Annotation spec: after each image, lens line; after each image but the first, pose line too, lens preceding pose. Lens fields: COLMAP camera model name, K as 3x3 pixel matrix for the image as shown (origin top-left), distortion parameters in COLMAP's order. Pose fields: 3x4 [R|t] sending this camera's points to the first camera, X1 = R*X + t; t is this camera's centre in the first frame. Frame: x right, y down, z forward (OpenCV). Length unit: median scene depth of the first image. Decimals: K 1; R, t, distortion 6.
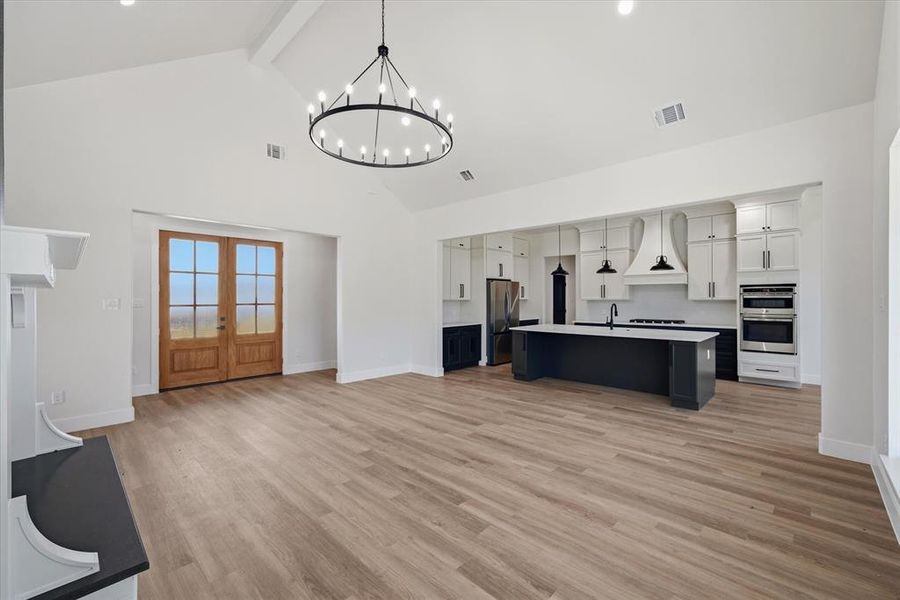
lens RADIAL K [[378.6, 0, 444.2], [0, 378.6, 300.3], [0, 0, 1]] dist [0.000115, 0.000016]
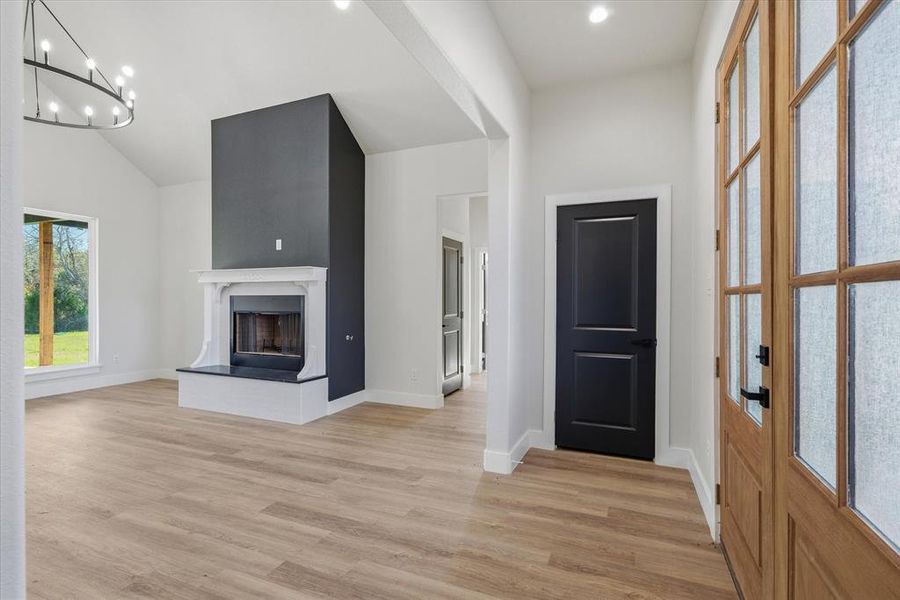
lens RADIAL K [[430.7, 0, 446.4], [0, 430.7, 301.4], [0, 0, 1]] dist [0.001985, 0.000704]
pose [[-0.931942, 0.001849, -0.362603, -0.539276], [0.000490, 0.999993, 0.003840, 0.032037], [0.362607, 0.003401, -0.931936, 1.792949]]
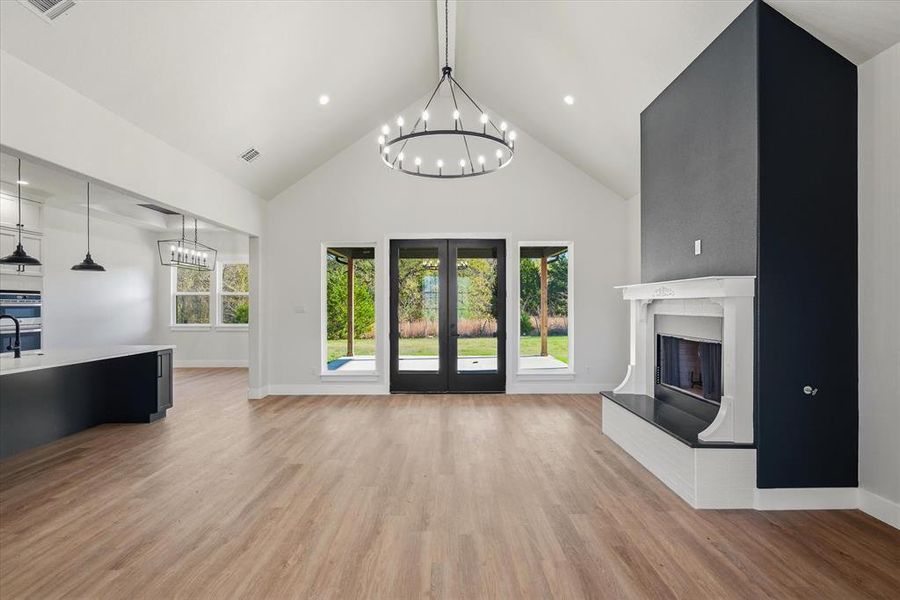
lens RADIAL K [[441.4, 0, 450.4], [0, 441.4, 304.6], [0, 0, 1]] dist [0.001904, 0.000149]
pose [[-0.704844, 0.003789, 0.709352, -0.832261], [0.003771, 0.999992, -0.001594, -0.005915], [-0.709352, 0.001551, -0.704853, 1.491482]]
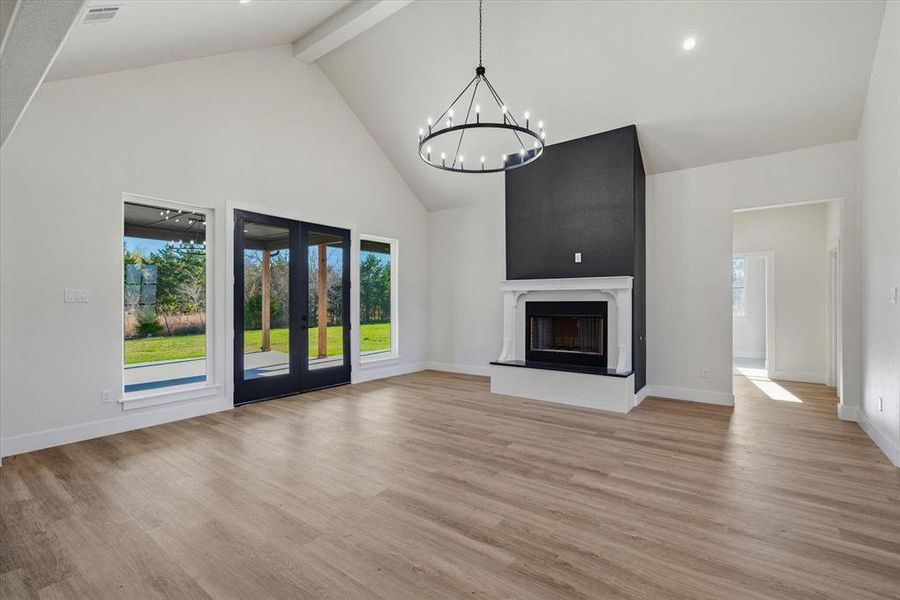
lens RADIAL K [[402.6, 0, 446.5], [0, 402.6, 301.9], [0, 0, 1]] dist [-0.011571, 0.001598]
pose [[-0.990245, 0.001558, -0.139326, 0.085404], [0.001847, 0.999996, -0.001942, 0.023201], [0.139323, -0.002180, -0.990245, 1.735121]]
